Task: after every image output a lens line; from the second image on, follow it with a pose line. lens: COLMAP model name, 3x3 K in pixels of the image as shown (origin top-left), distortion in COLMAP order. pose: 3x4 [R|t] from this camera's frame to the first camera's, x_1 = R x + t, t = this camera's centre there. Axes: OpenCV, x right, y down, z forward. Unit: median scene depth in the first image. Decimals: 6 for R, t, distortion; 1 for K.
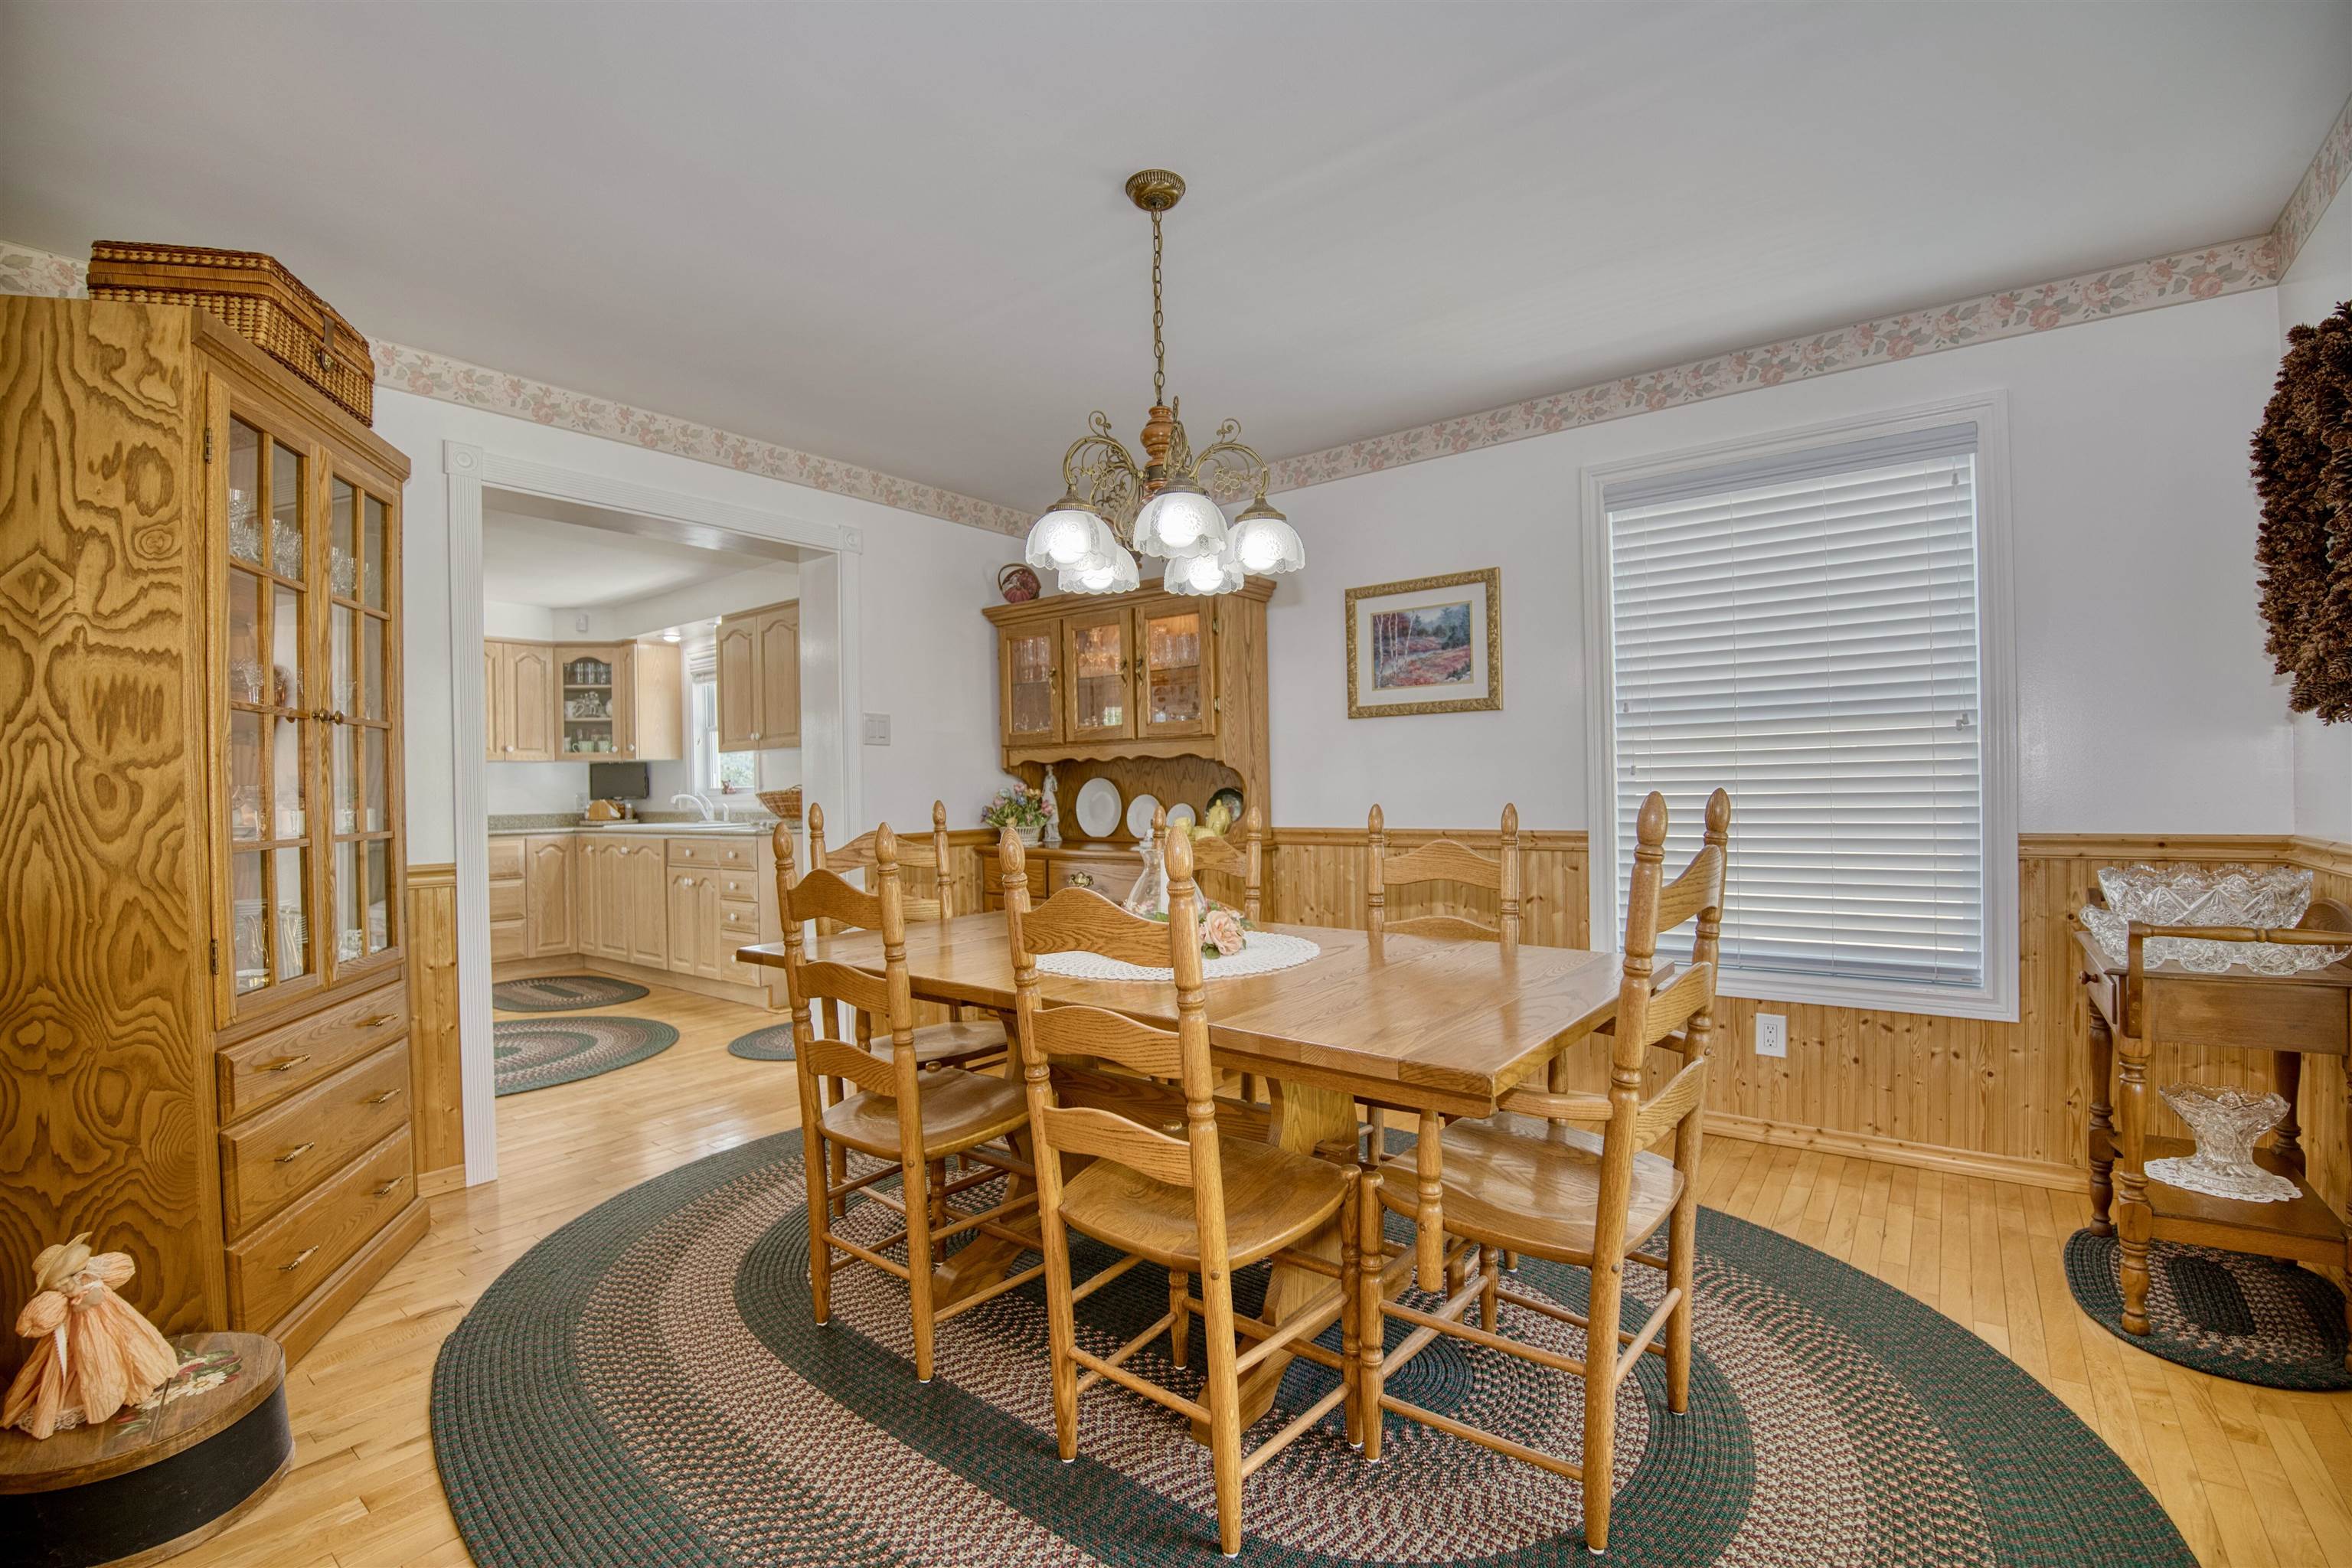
lens RADIAL K [[1028.7, 0, 1184.9], [0, 1028.7, 788.9], [0, 0, 1]] dist [-0.033969, -0.000668]
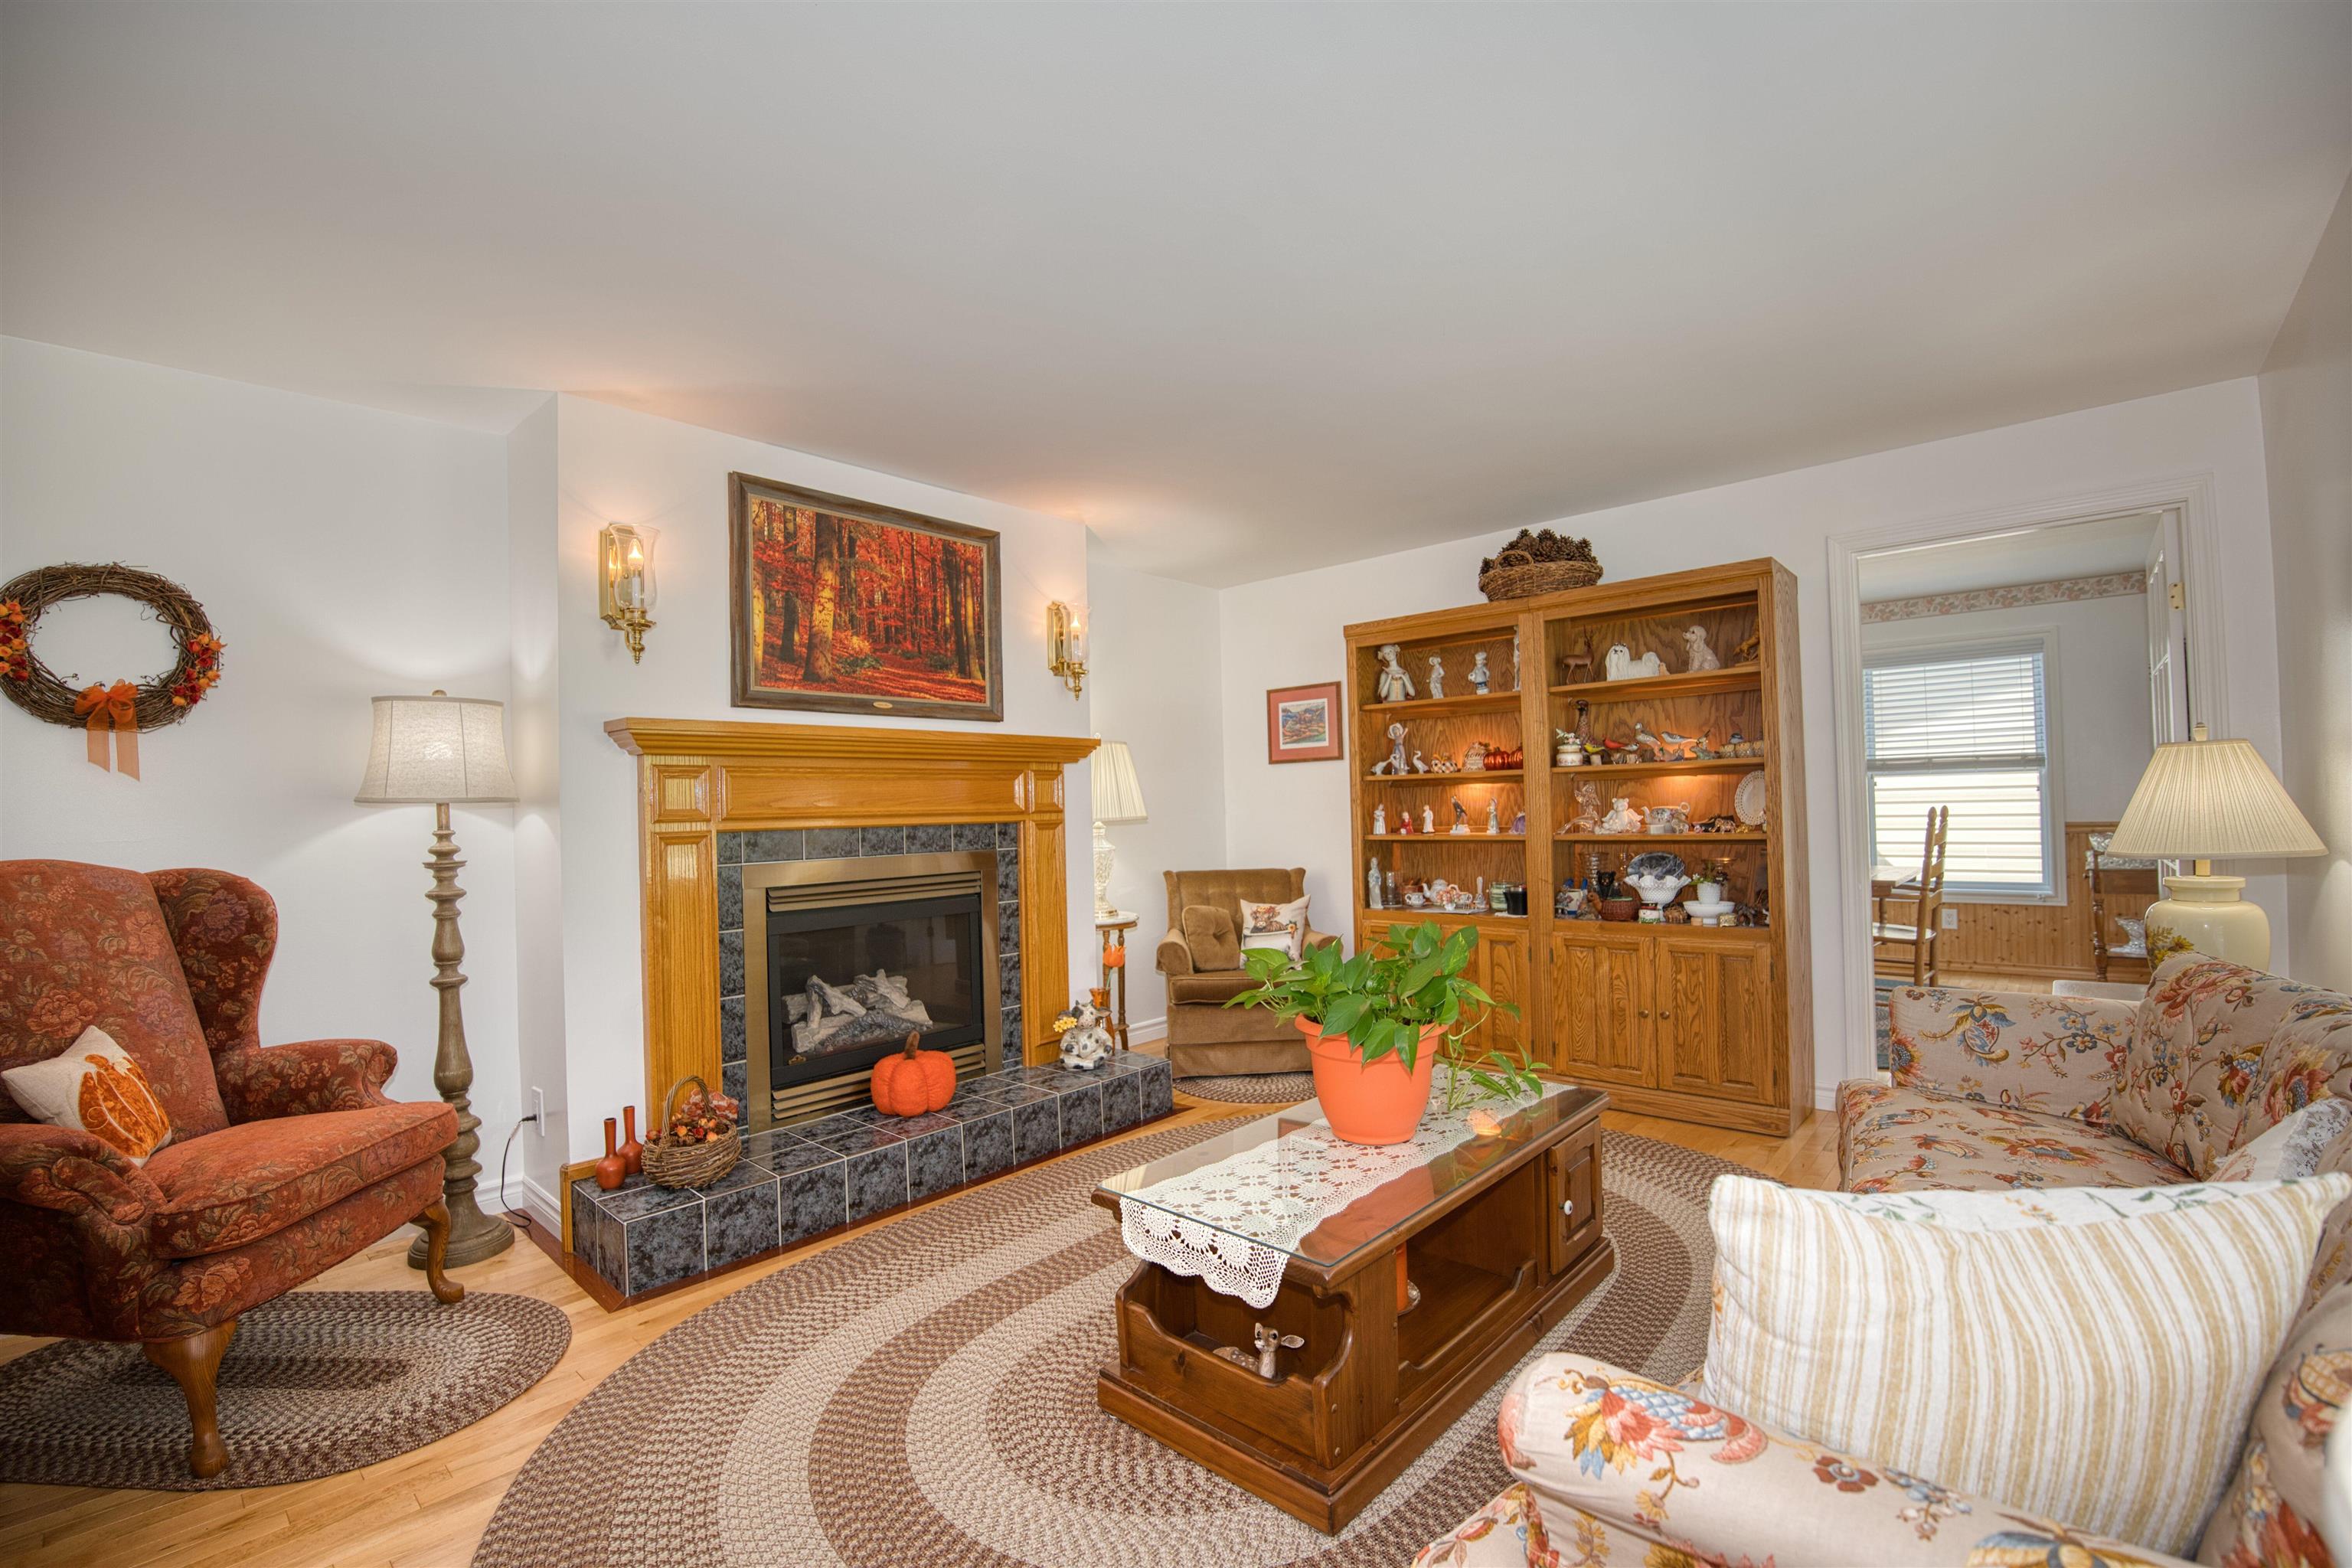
lens RADIAL K [[1028.7, 0, 1174.9], [0, 1028.7, 789.2], [0, 0, 1]] dist [-0.033969, -0.000668]
pose [[0.995277, -0.008250, -0.096728, -0.944497], [0.006571, 0.999822, -0.017660, -0.003119], [0.096856, 0.016941, 0.995154, -1.433641]]
